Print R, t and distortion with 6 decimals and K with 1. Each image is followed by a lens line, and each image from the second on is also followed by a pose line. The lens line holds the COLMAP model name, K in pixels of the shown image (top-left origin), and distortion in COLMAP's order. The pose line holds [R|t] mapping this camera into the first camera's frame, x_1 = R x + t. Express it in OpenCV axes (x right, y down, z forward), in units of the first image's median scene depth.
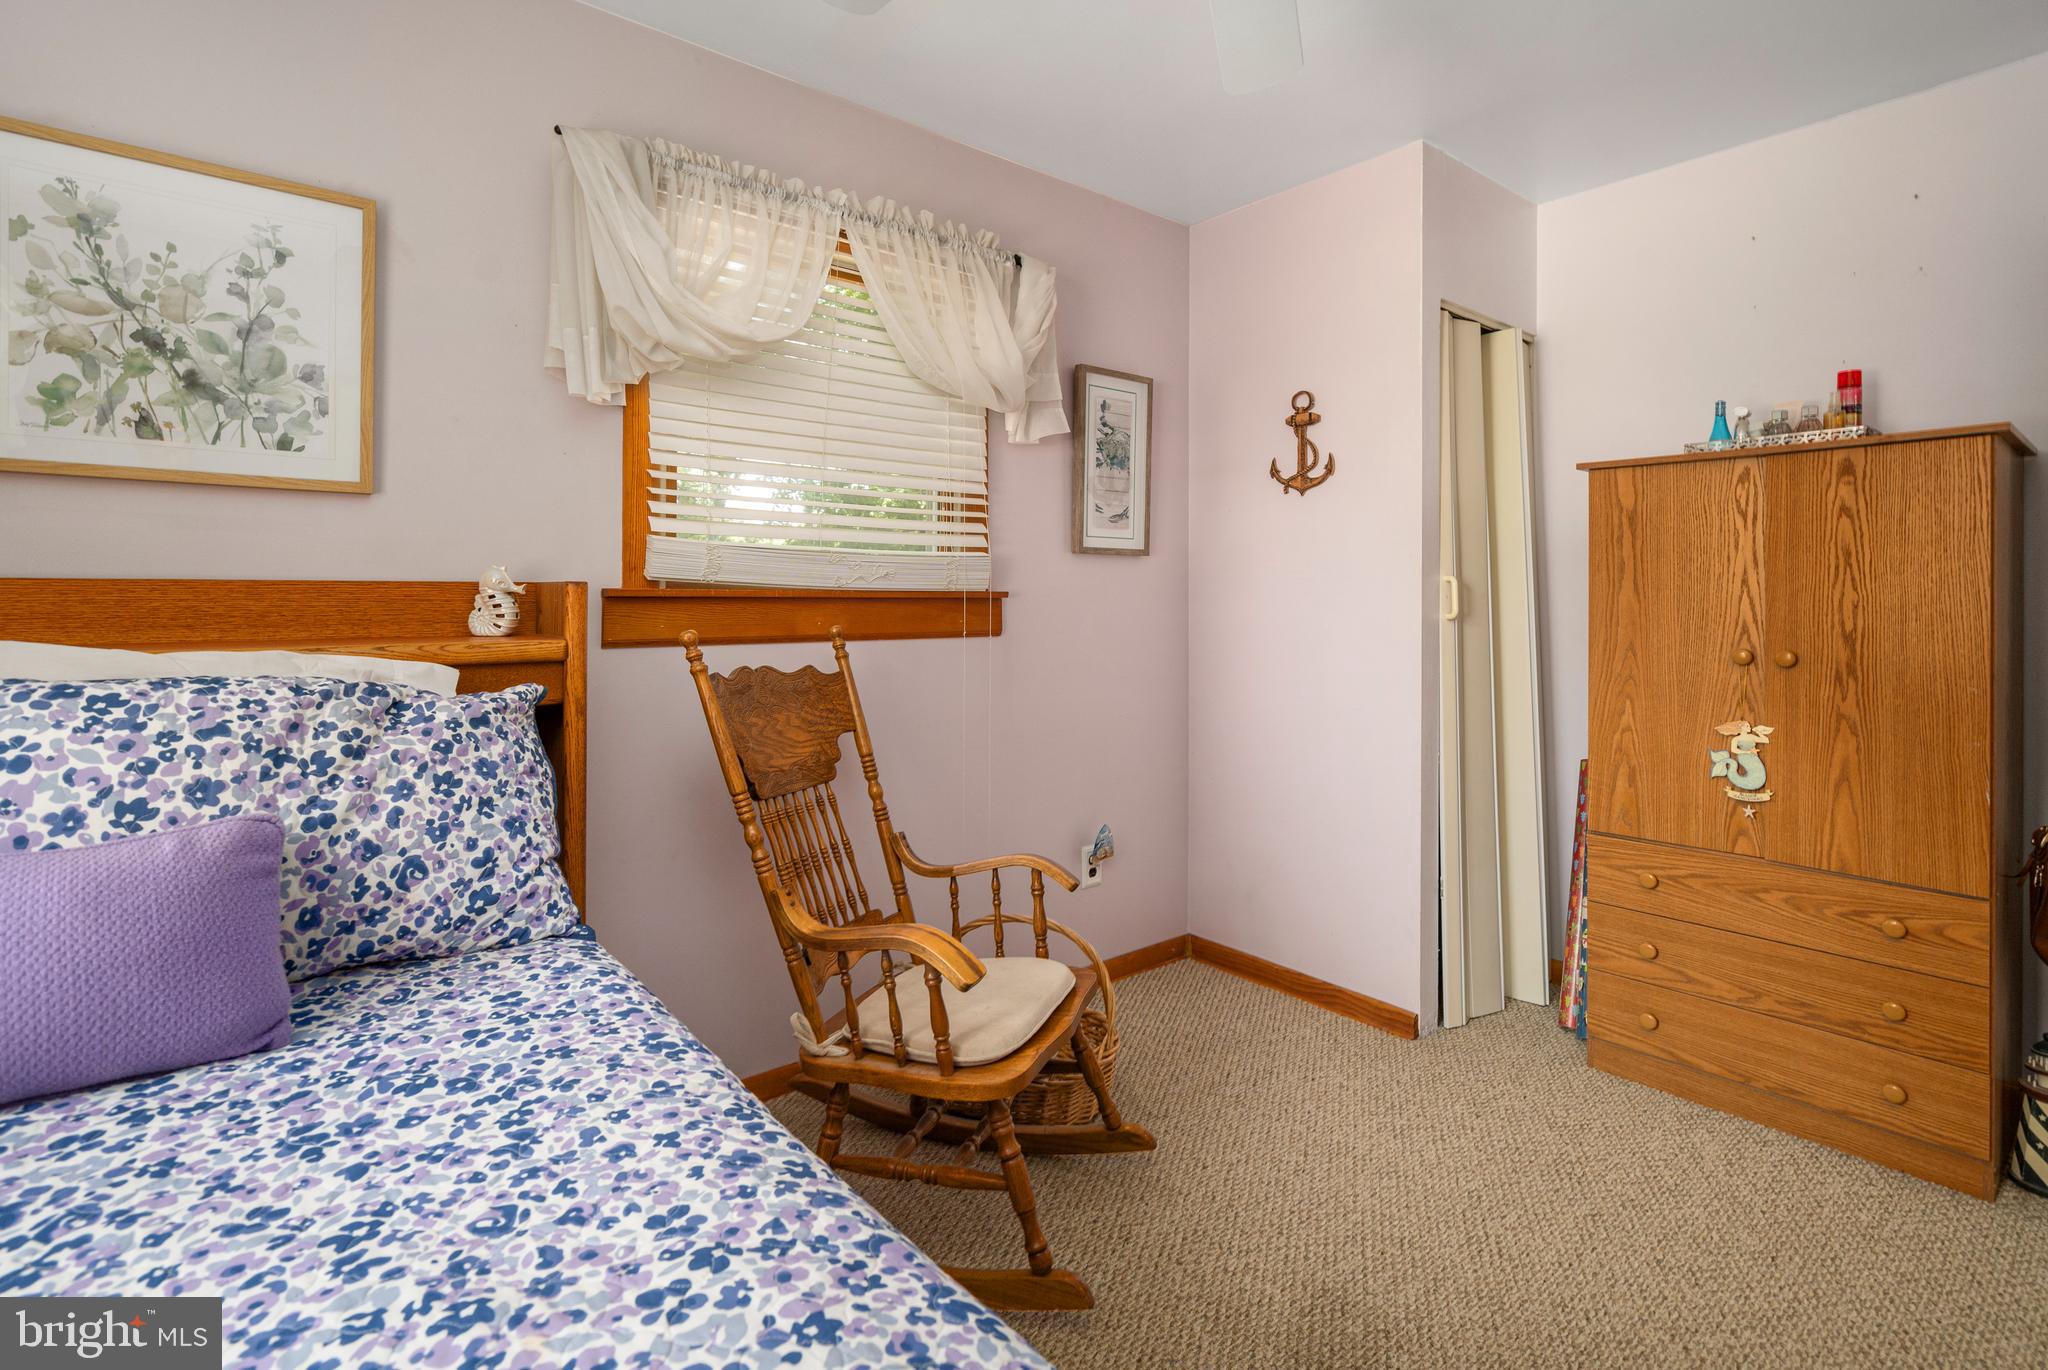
lens RADIAL K [[996.6, 0, 1056.4], [0, 996.6, 577.6], [0, 0, 1]] dist [-0.000239, -0.000234]
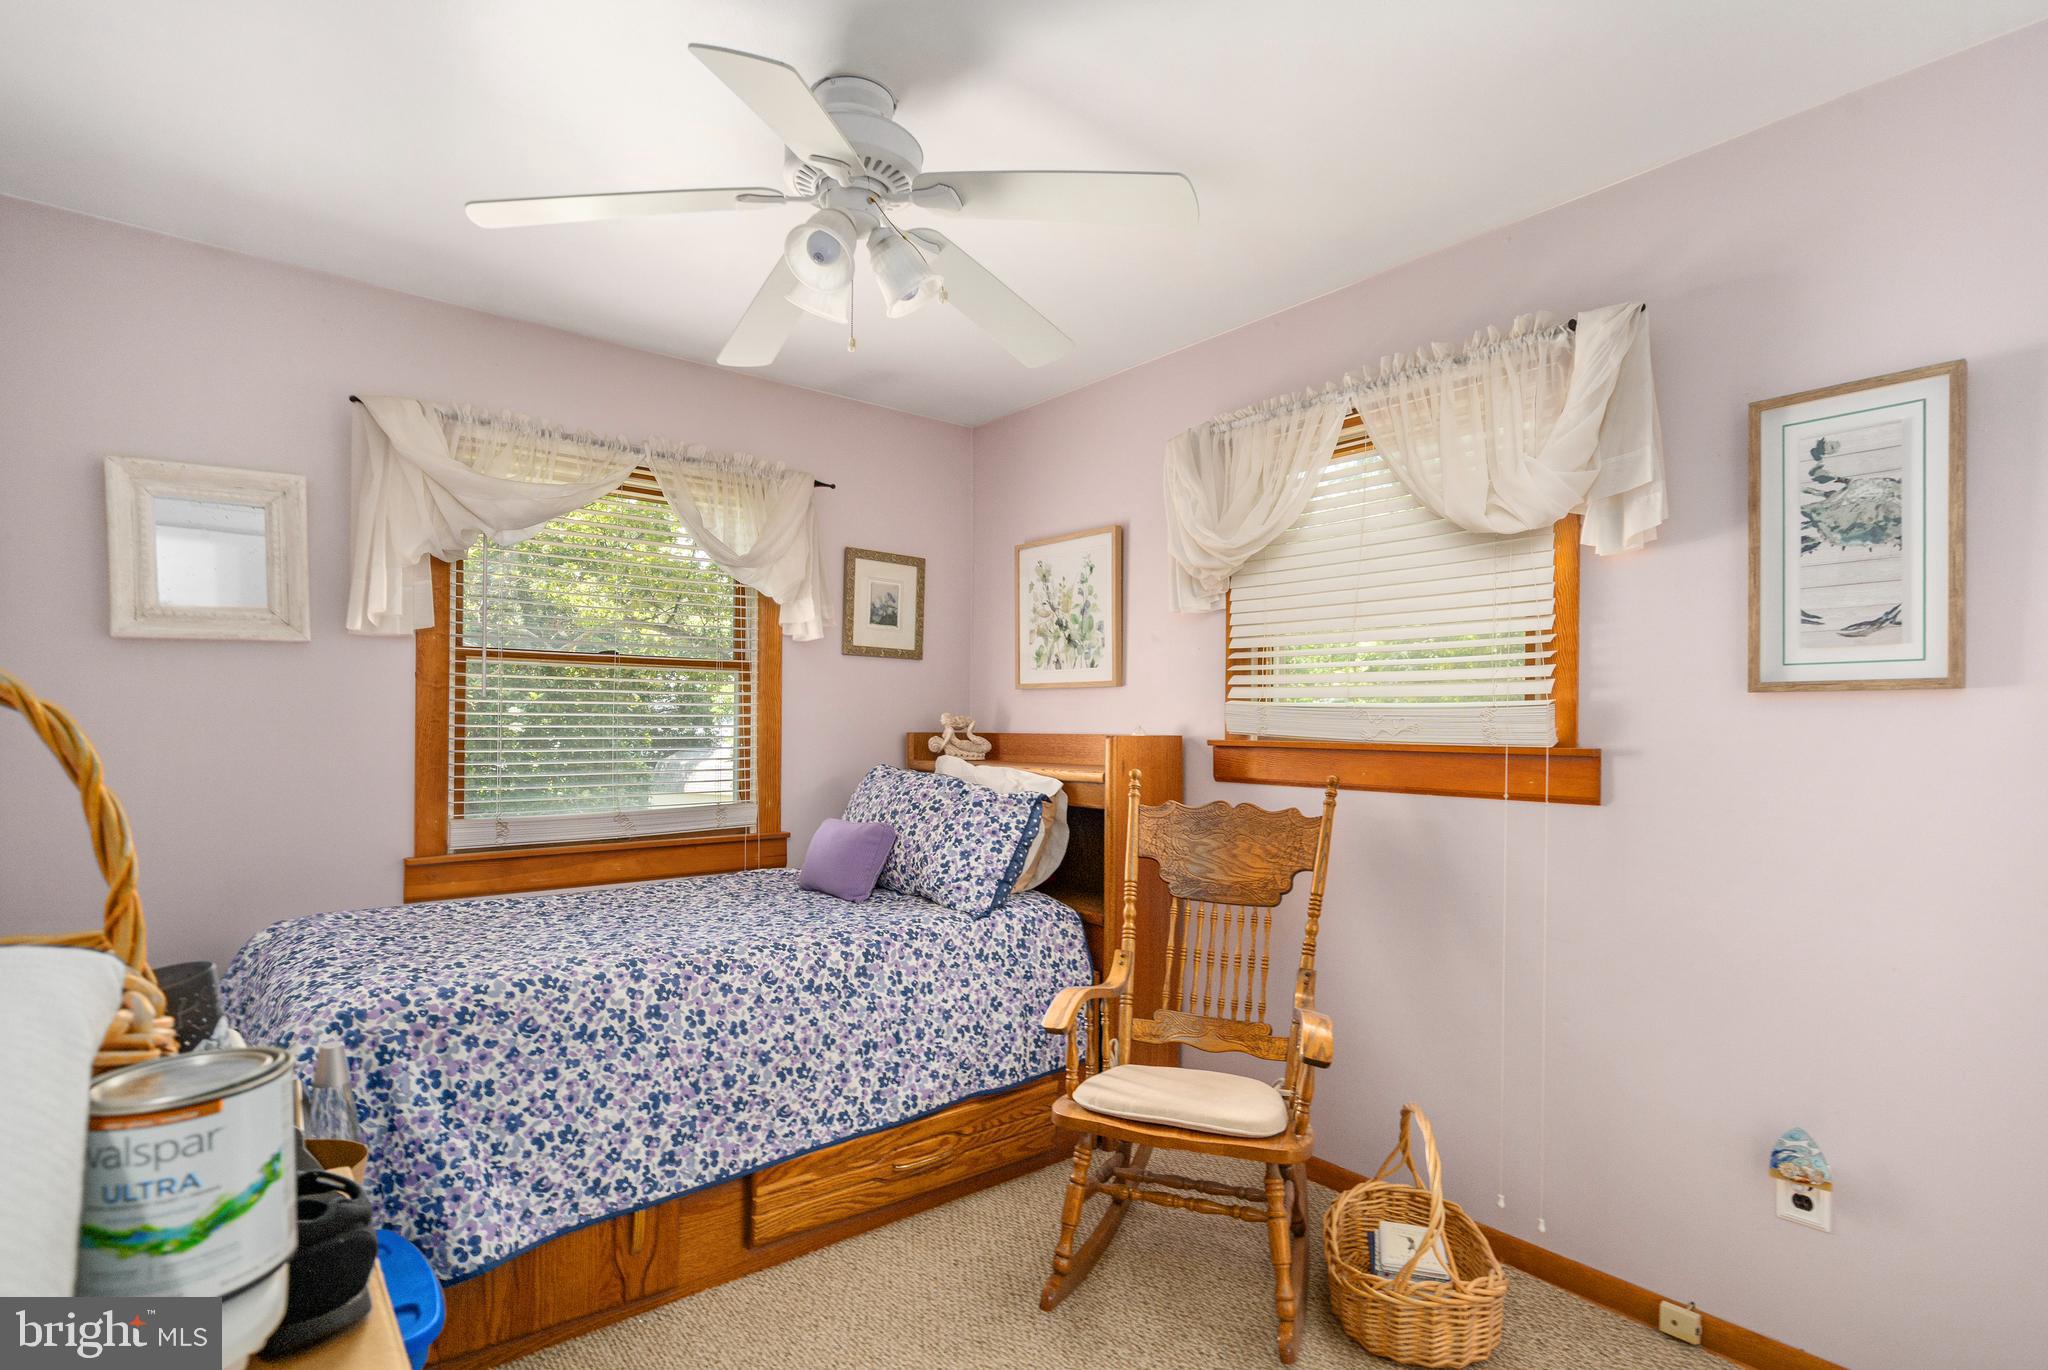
lens RADIAL K [[996.6, 0, 1051.9], [0, 996.6, 733.5], [0, 0, 1]] dist [-0.000239, -0.000234]
pose [[-0.012473, -0.001267, -0.999921, 0.786953], [0.003488, 0.999993, -0.001310, 0.002139], [0.999916, -0.003504, -0.012469, 0.632177]]
